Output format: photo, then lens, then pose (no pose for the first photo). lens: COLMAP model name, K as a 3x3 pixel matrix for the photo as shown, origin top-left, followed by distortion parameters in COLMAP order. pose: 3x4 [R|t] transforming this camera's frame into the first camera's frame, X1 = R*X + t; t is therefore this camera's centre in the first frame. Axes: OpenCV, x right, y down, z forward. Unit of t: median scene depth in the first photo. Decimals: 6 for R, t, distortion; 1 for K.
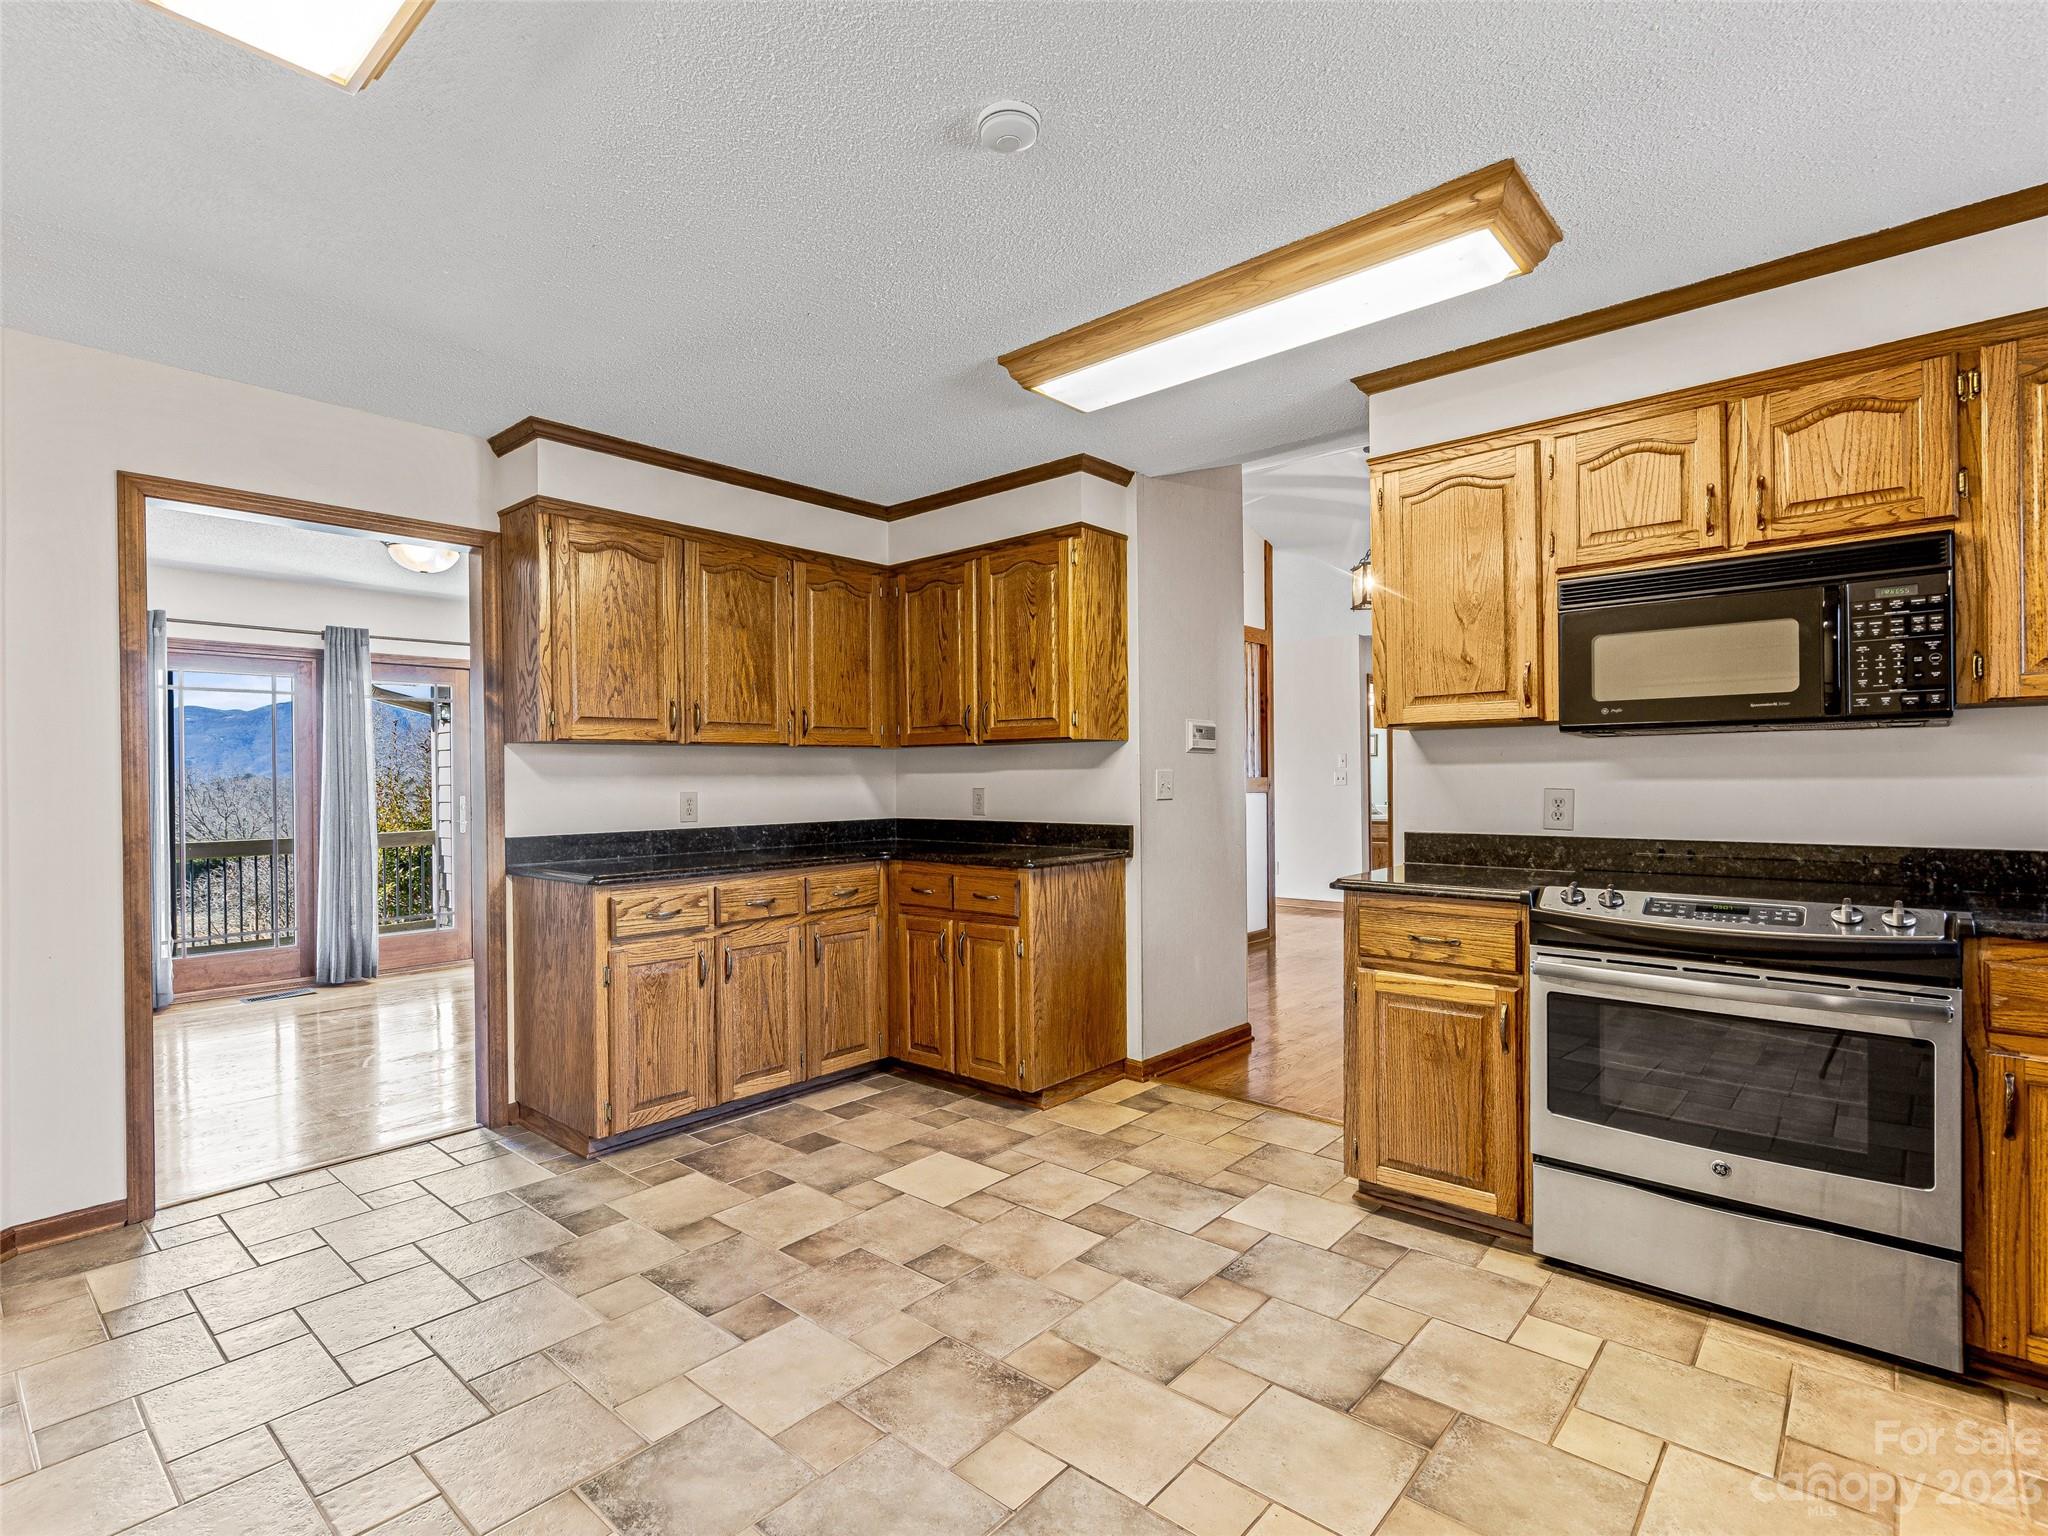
lens RADIAL K [[1034.2, 0, 968.1], [0, 1034.2, 770.1], [0, 0, 1]] dist [0.009915, -0.000608]
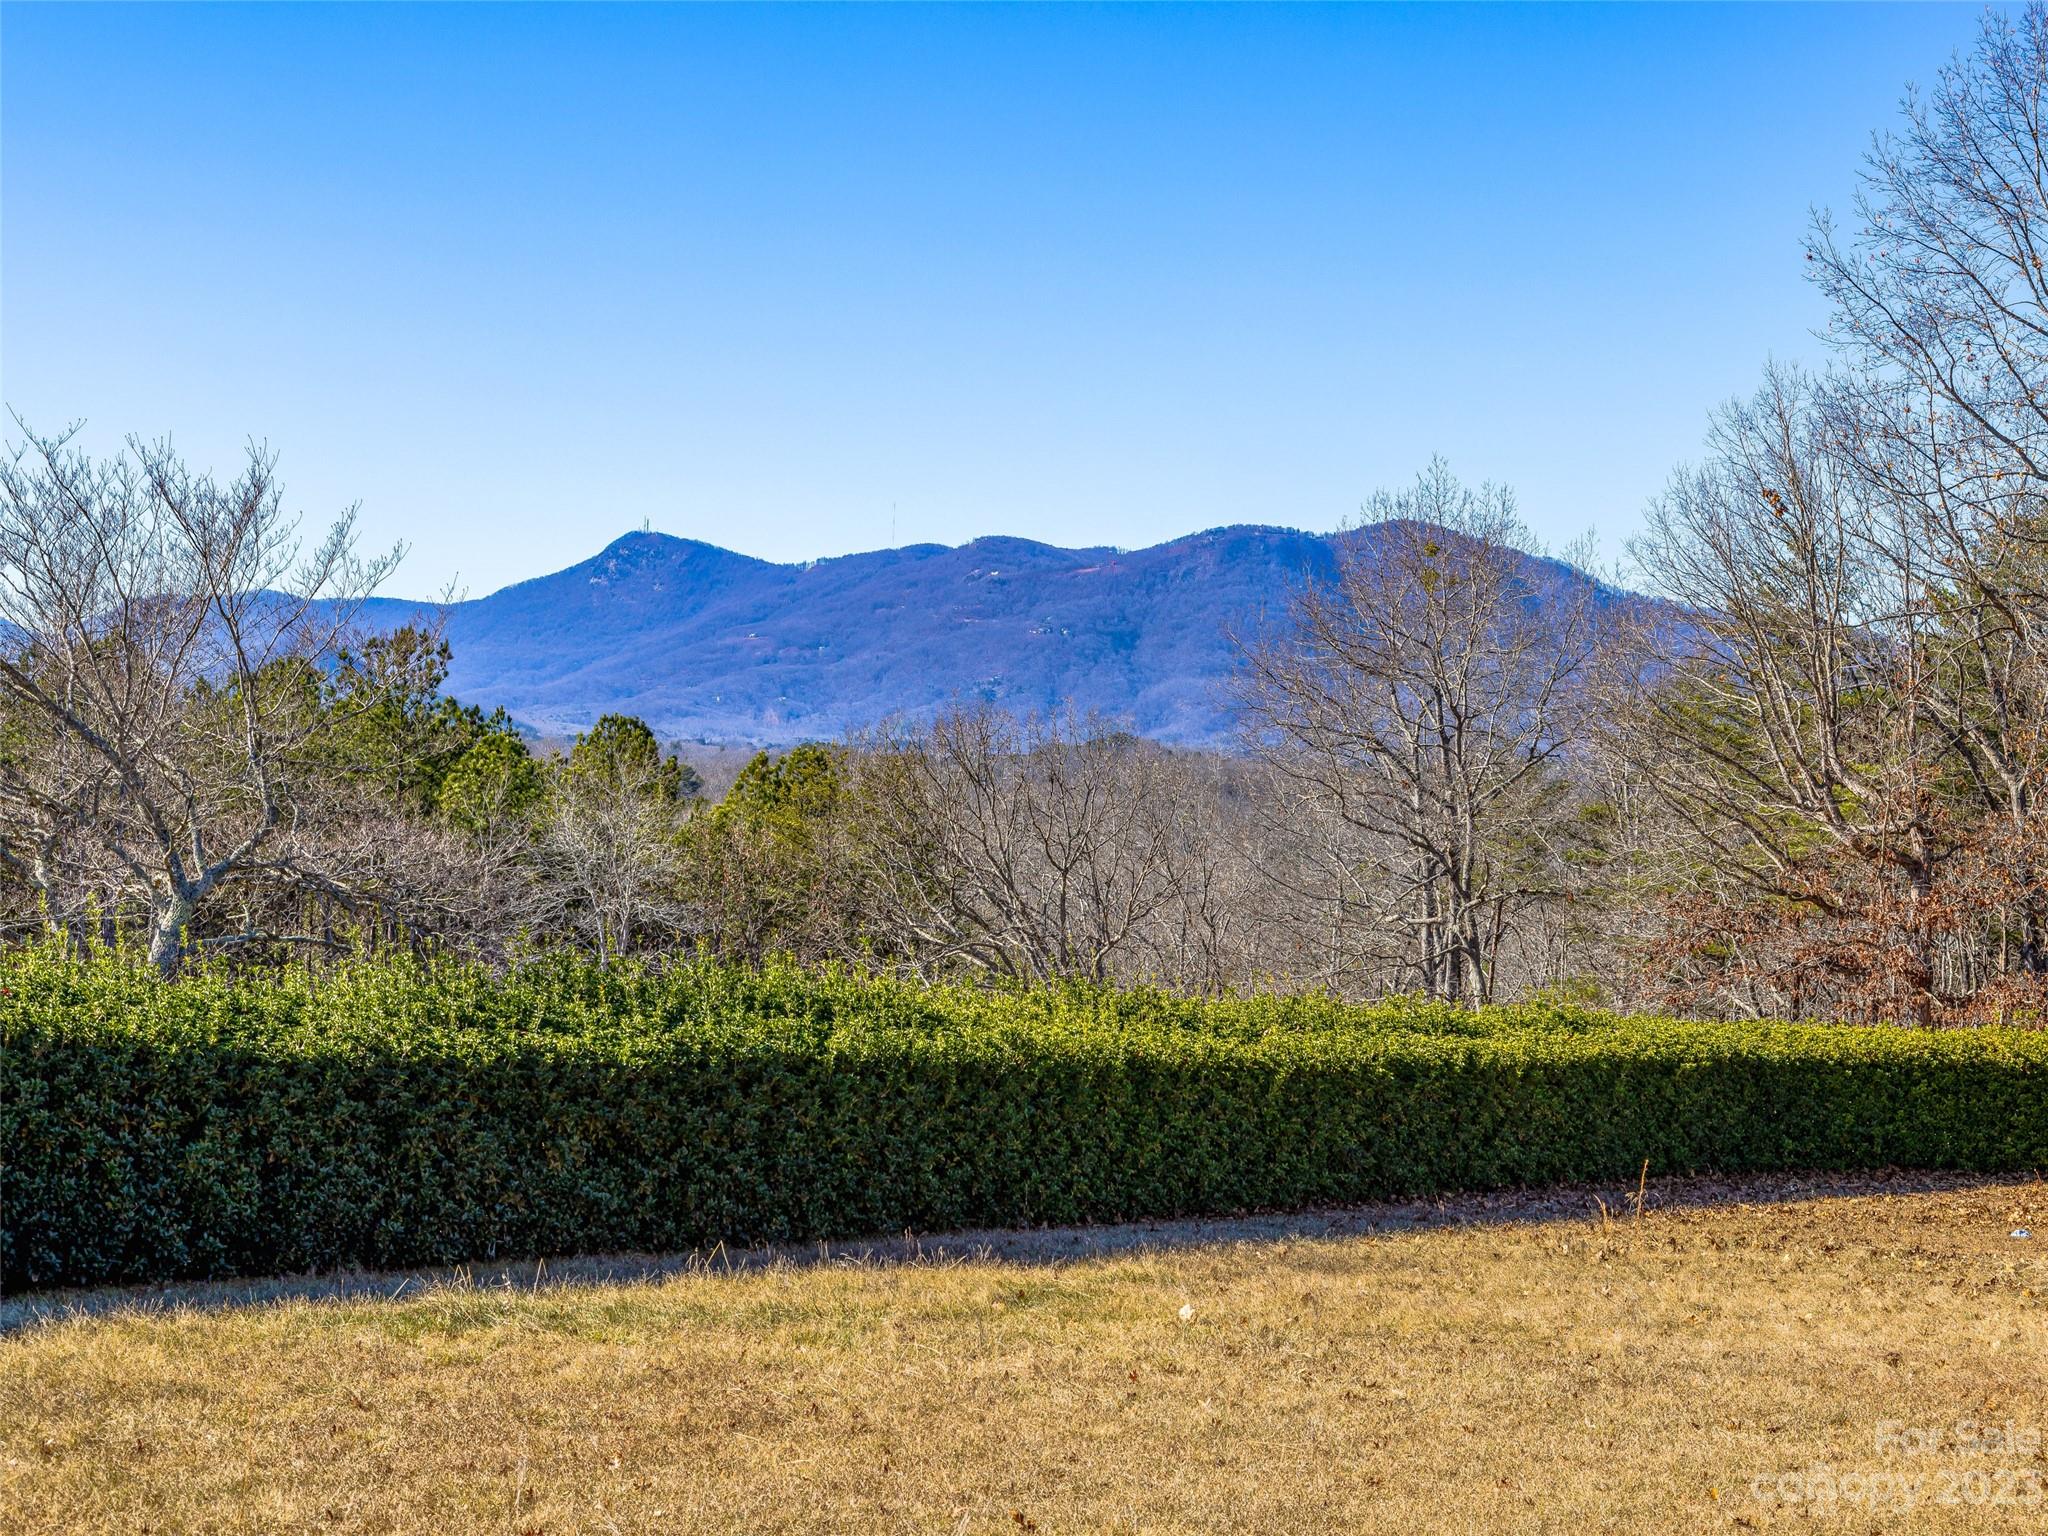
lens RADIAL K [[3564.6, 0, 1014.0], [0, 3564.6, 772.8], [0, 0, 1]] dist [0.038877, 0.000000]
pose [[0.803336, 0.053692, -0.593100, -0.801877], [-0.055018, 0.998359, 0.015858, -0.018711], [0.592978, 0.019892, 0.804973, 1.103119]]
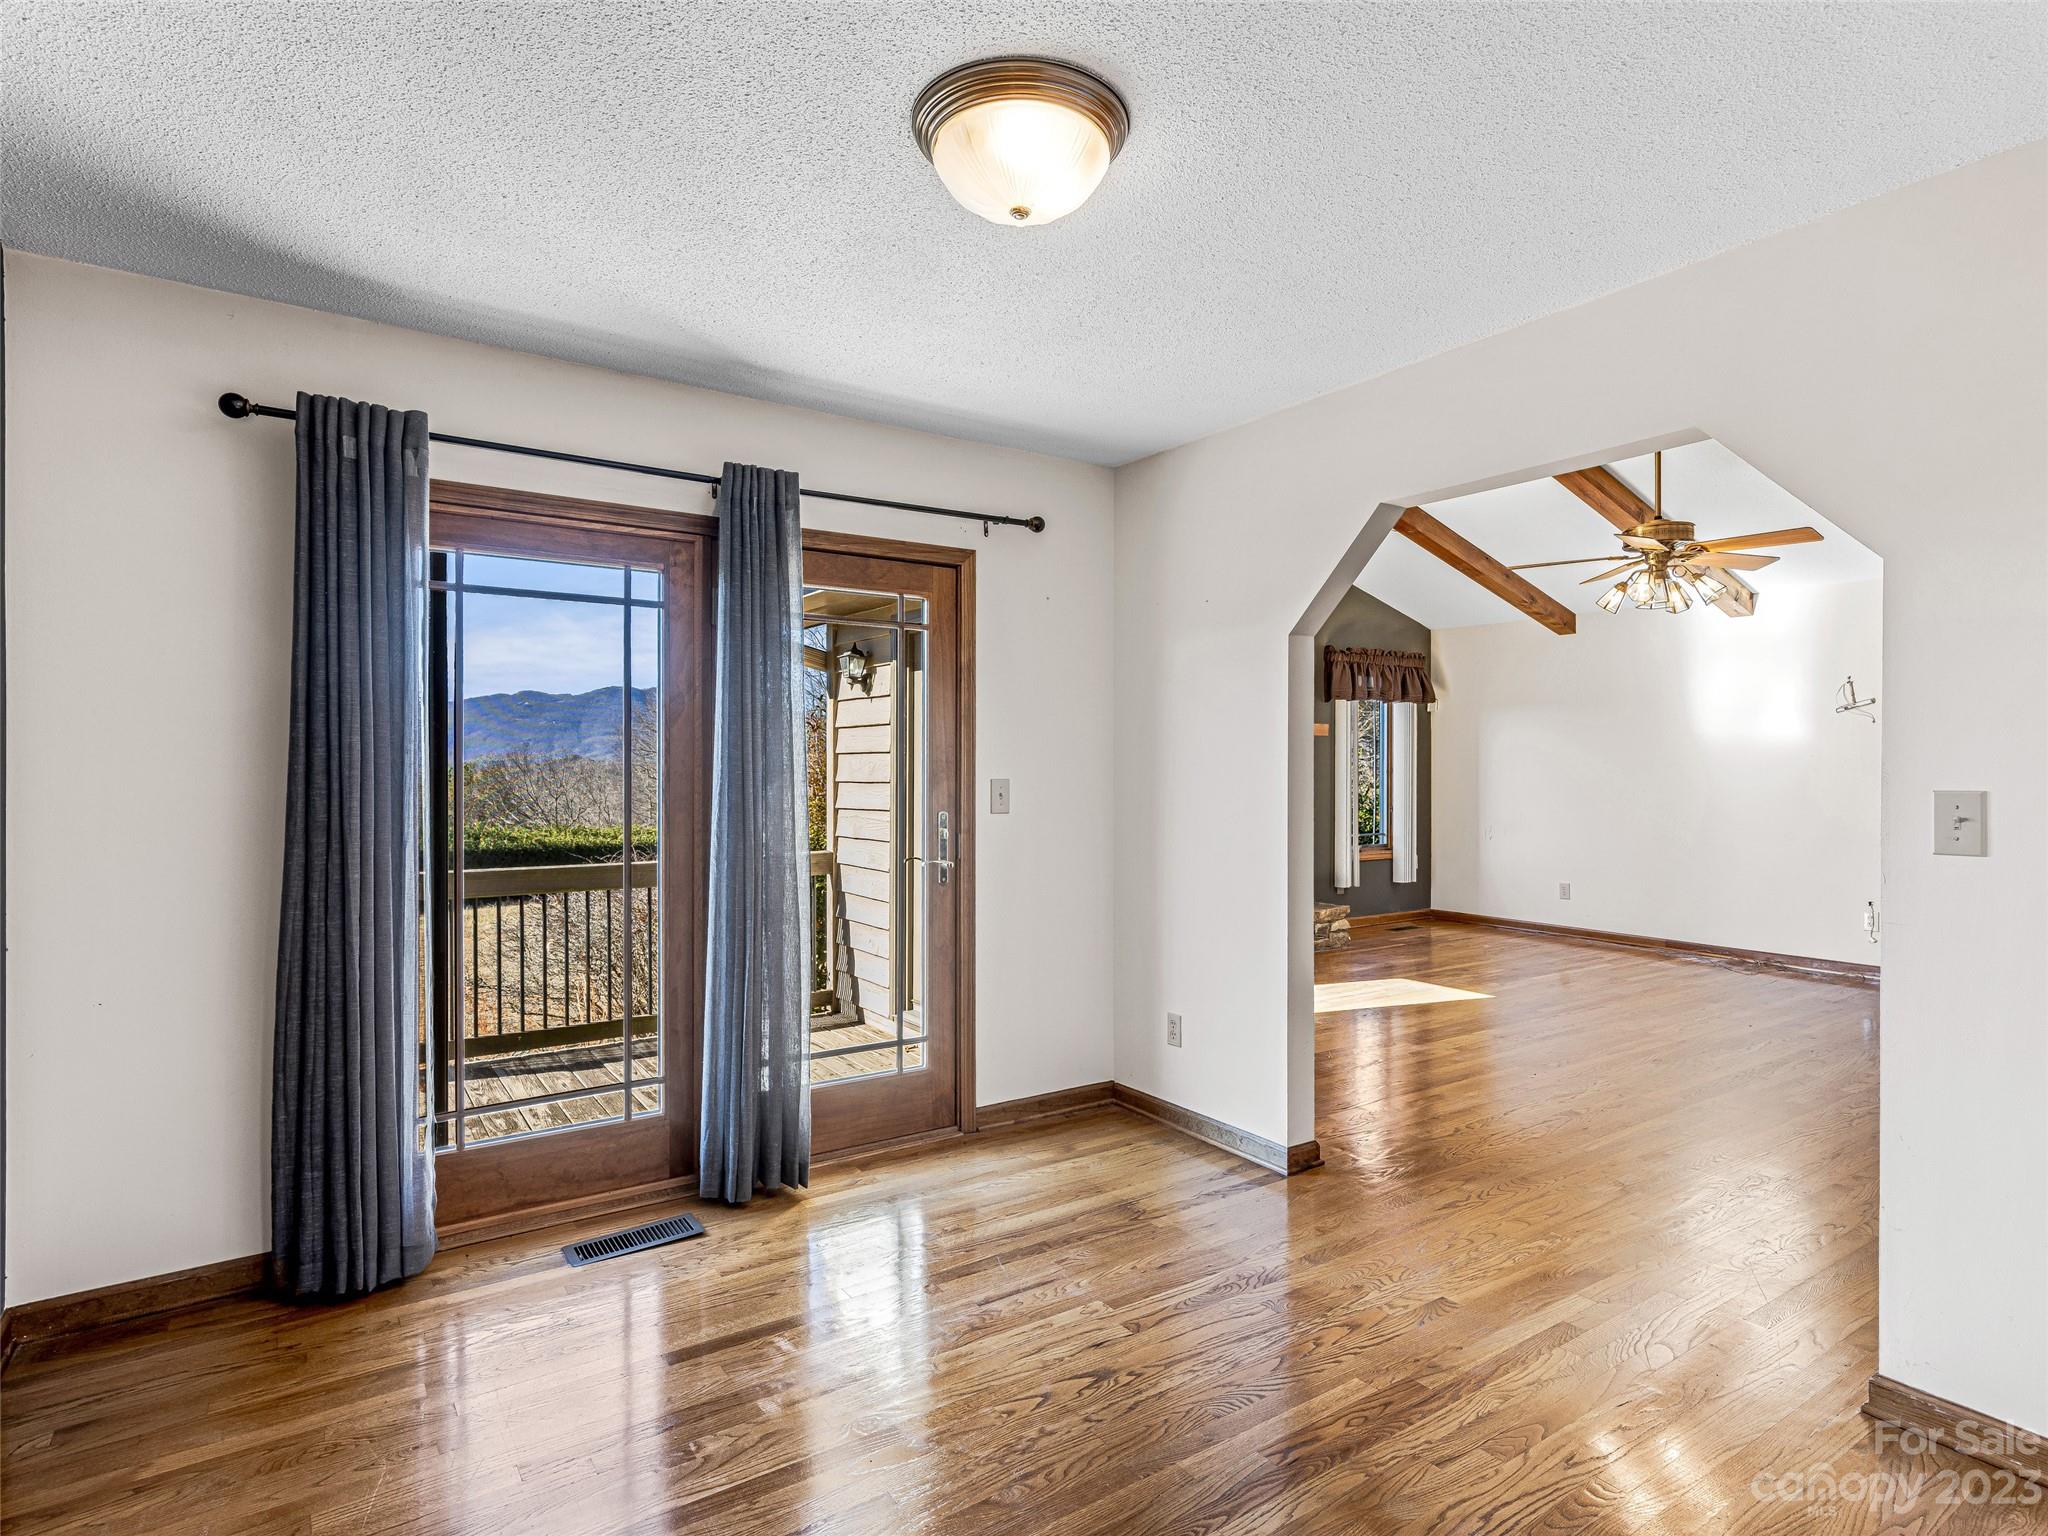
lens RADIAL K [[1104.5, 0, 1035.0], [0, 1104.5, 767.3], [0, 0, 1]] dist [0.014059, 0.000364]
pose [[0.977321, 0.015874, -0.211165, -0.361847], [-0.014471, 0.999862, 0.008190, -0.003533], [0.211266, -0.004948, 0.977416, 0.518220]]
